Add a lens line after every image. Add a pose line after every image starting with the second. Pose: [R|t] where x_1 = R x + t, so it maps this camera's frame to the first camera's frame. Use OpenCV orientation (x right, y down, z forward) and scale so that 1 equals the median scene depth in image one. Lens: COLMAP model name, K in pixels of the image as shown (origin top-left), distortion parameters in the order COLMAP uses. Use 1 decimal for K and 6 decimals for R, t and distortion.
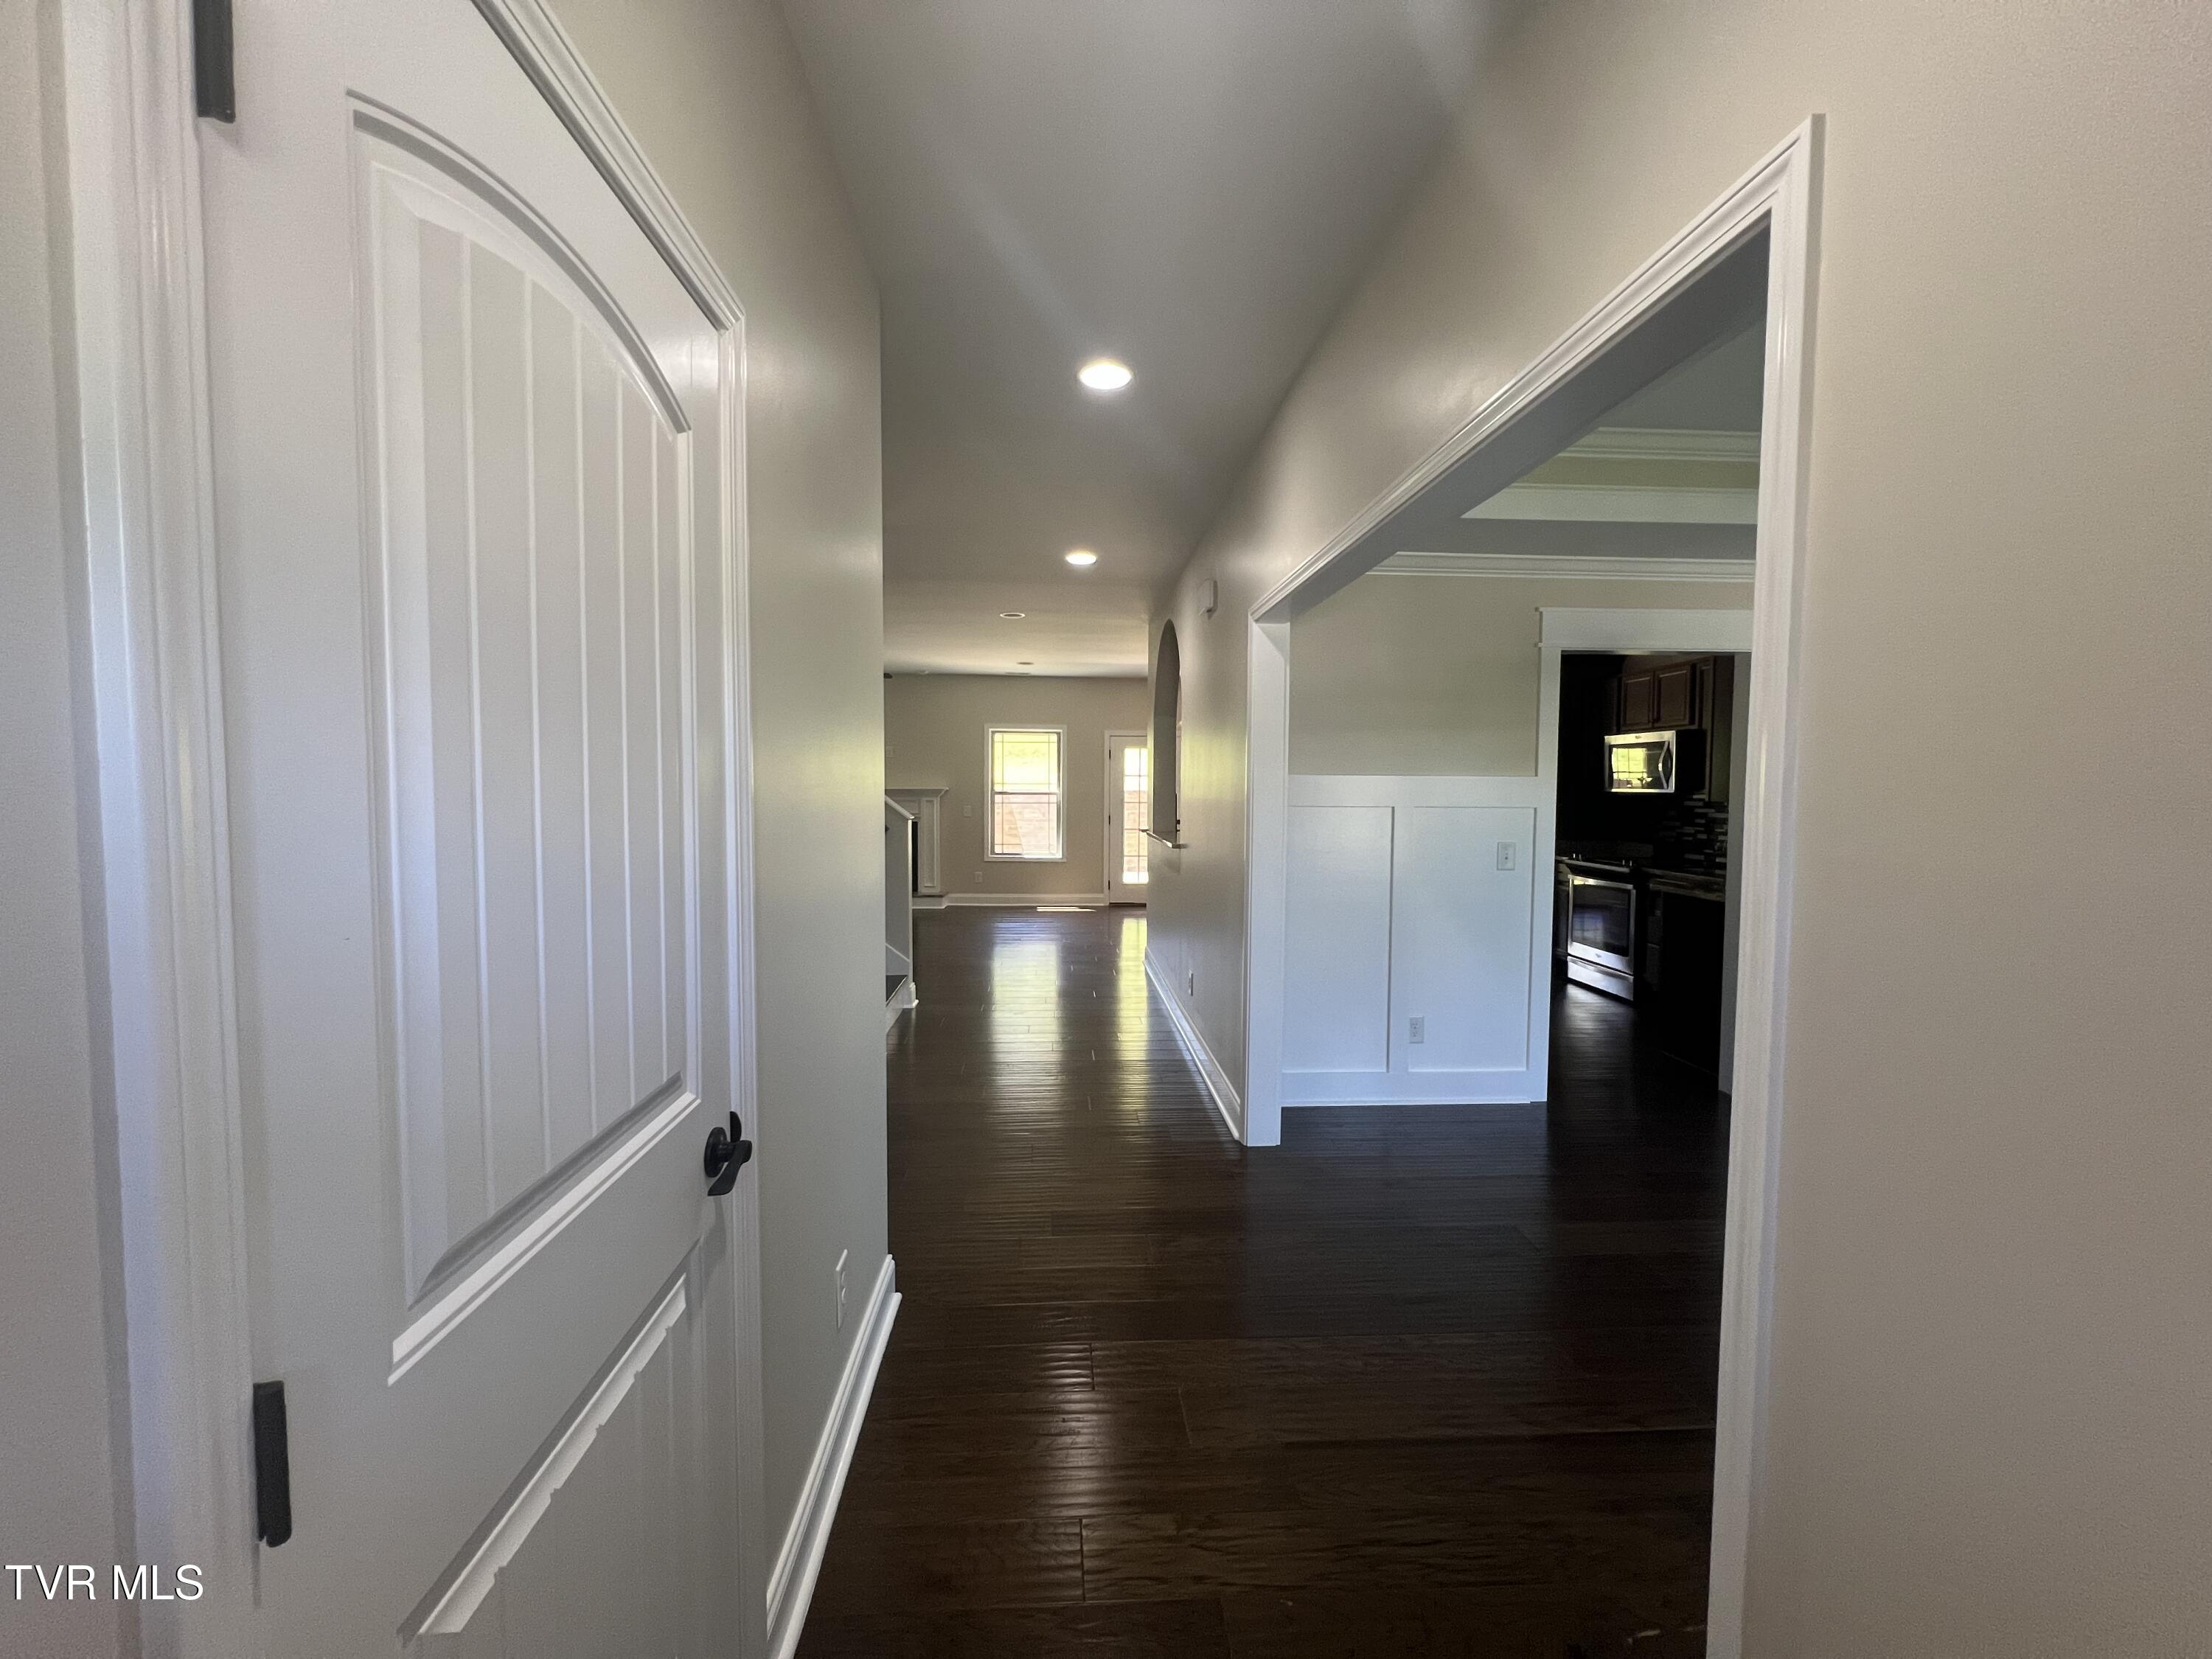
lens RADIAL K [[888.3, 0, 1109.1], [0, 888.3, 830.4], [0, 0, 1]] dist [0.004288, 0.000544]
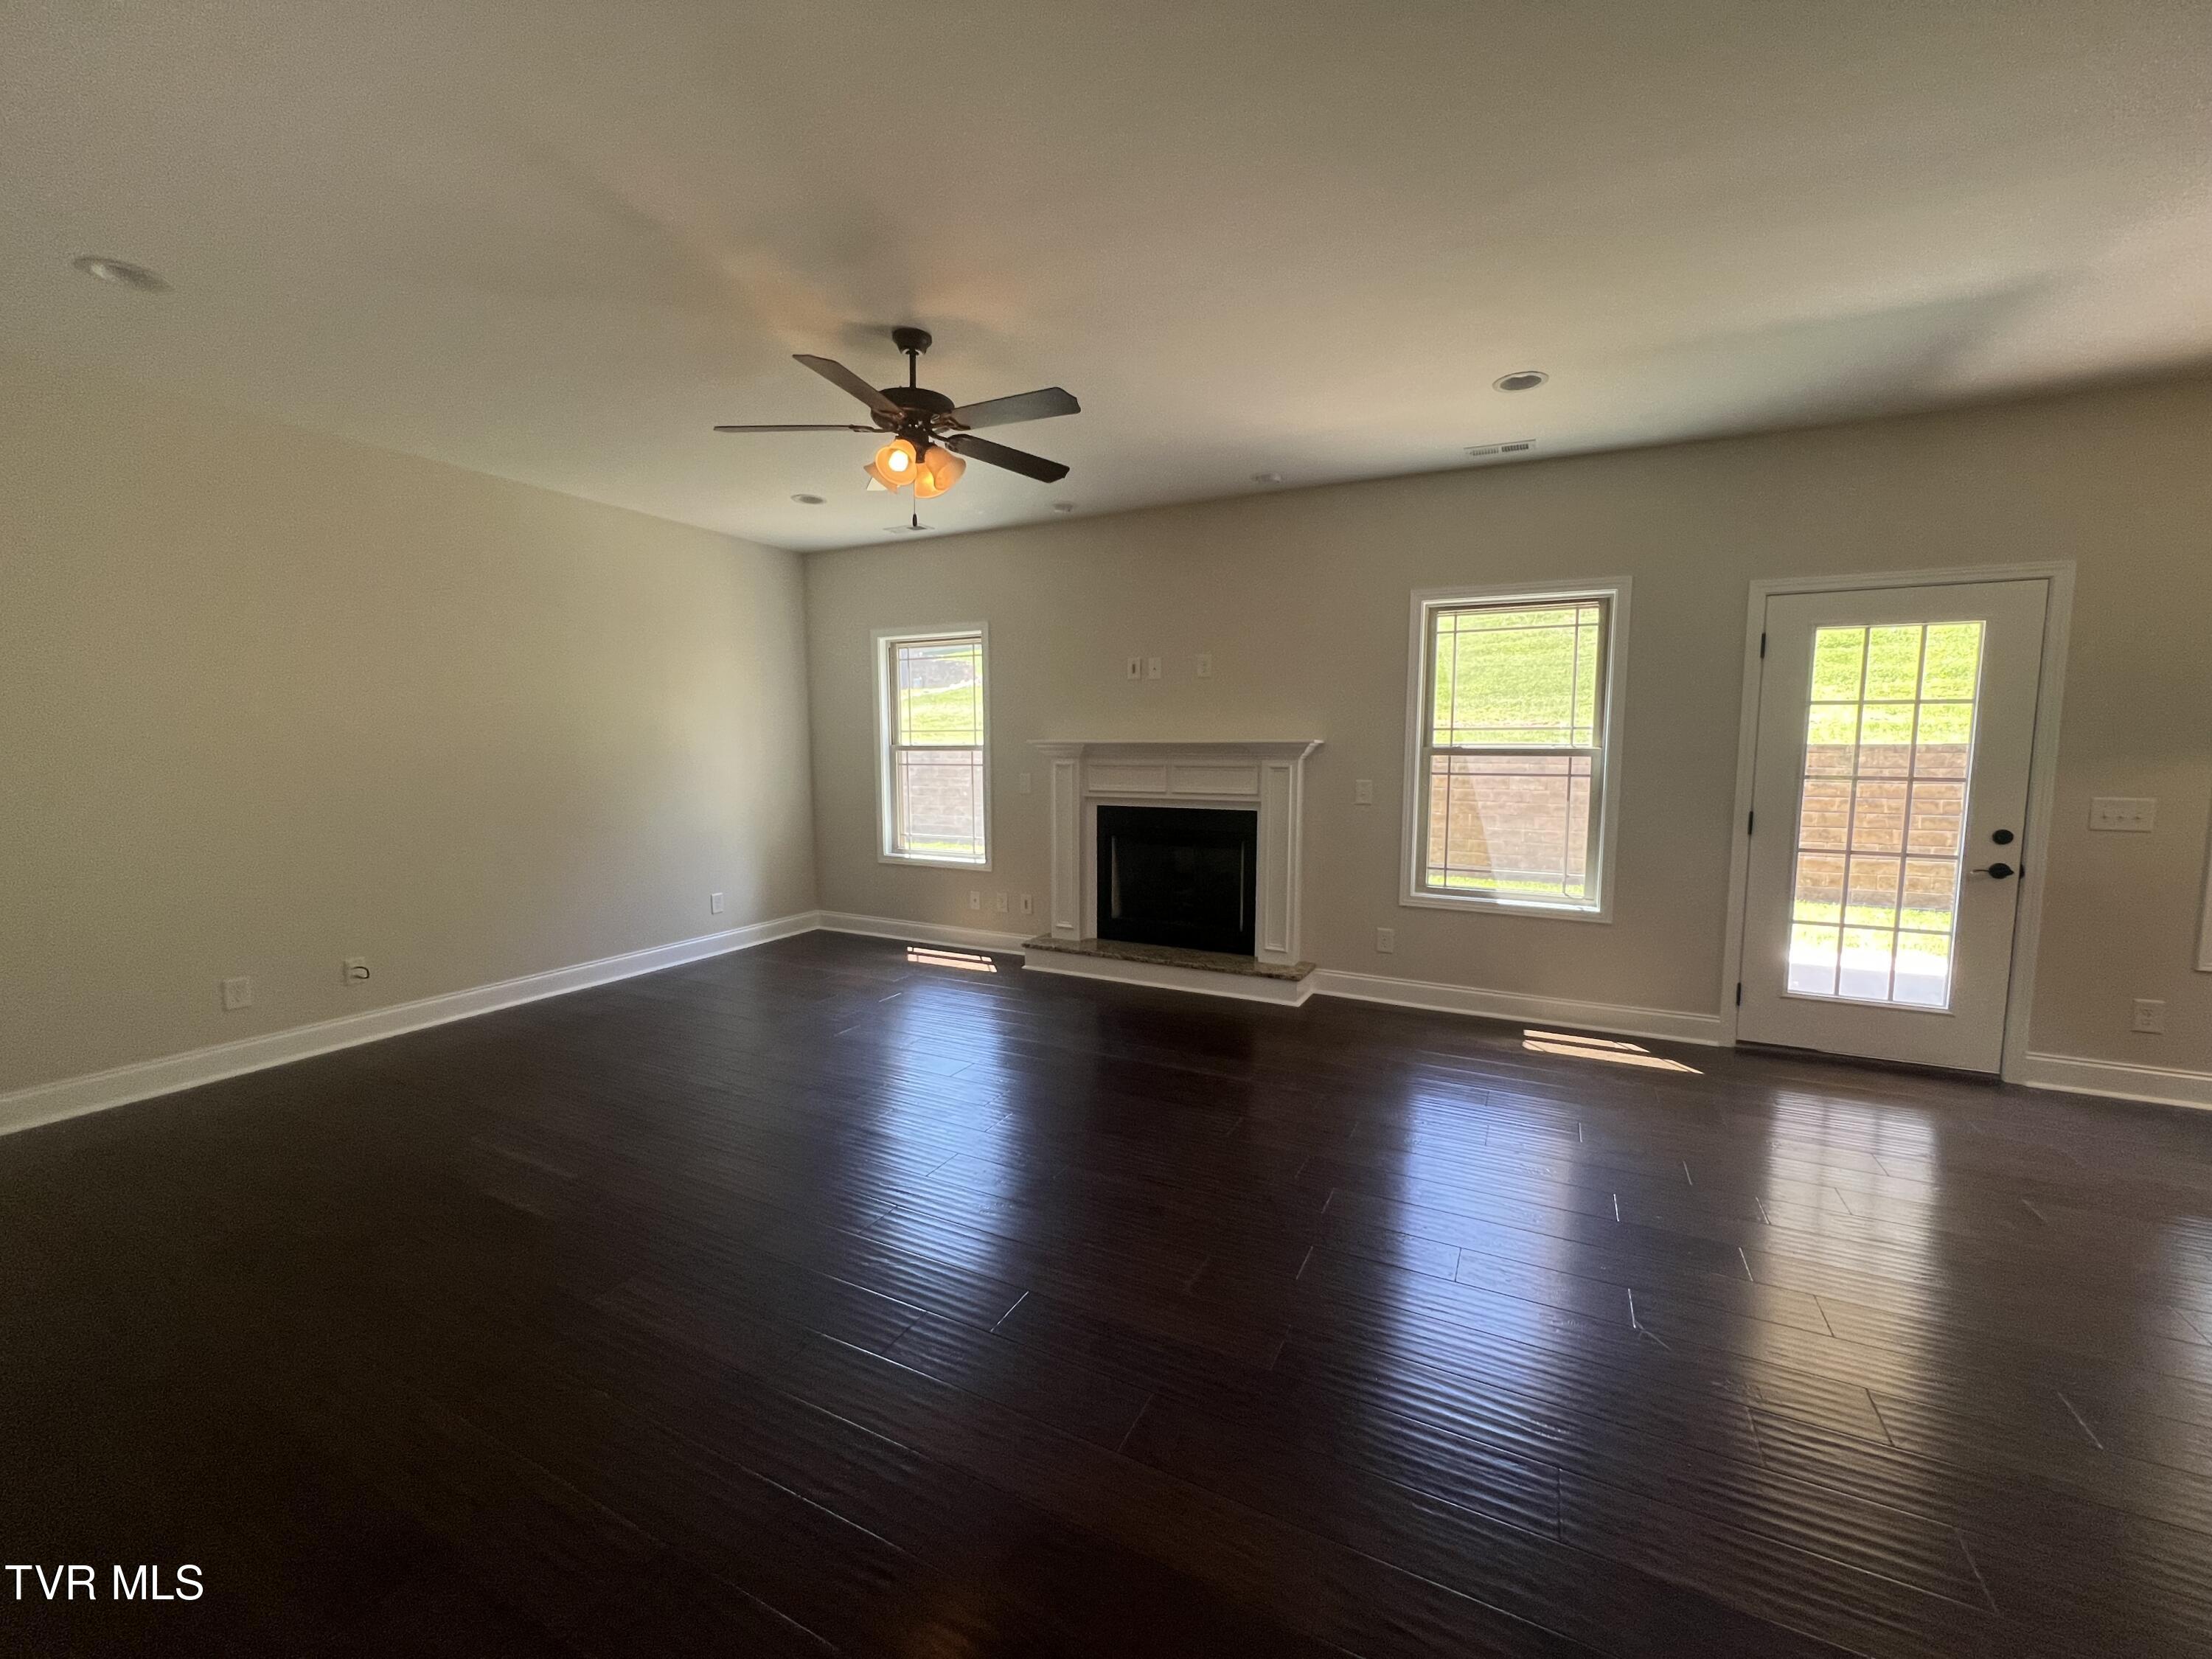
lens RADIAL K [[883.8, 0, 1104.8], [0, 883.8, 825.0], [0, 0, 1]] dist [-0.004611, 0.001143]
pose [[0.865168, 0.041204, -0.499786, -0.049430], [-0.025975, 0.998963, 0.037393, -0.017877], [0.500809, -0.019370, 0.865341, 0.546639]]
